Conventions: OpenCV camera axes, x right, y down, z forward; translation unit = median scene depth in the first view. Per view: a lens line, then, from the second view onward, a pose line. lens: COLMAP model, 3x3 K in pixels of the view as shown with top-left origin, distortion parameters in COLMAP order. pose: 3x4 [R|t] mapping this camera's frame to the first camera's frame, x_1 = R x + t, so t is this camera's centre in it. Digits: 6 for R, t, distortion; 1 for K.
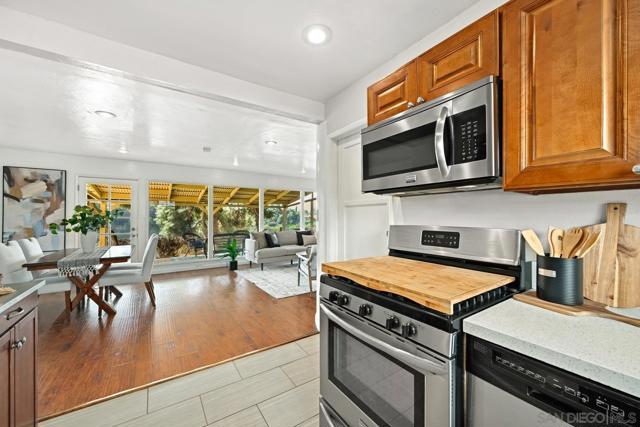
lens RADIAL K [[250.3, 0, 321.4], [0, 250.3, 214.5], [0, 0, 1]] dist [-0.001113, 0.000517]
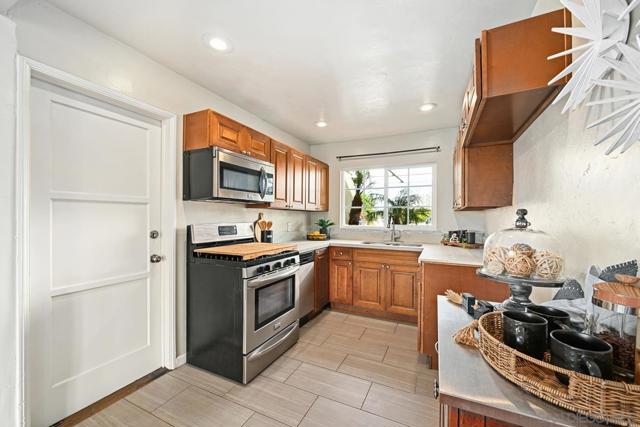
lens RADIAL K [[250.3, 0, 323.5], [0, 250.3, 218.0], [0, 0, 1]] dist [-0.001113, 0.000517]
pose [[-0.512526, -0.003864, 0.858663, -0.323002], [-0.011619, 0.999930, -0.002435, 0.002665], [-0.858593, -0.011225, -0.512535, 0.325318]]
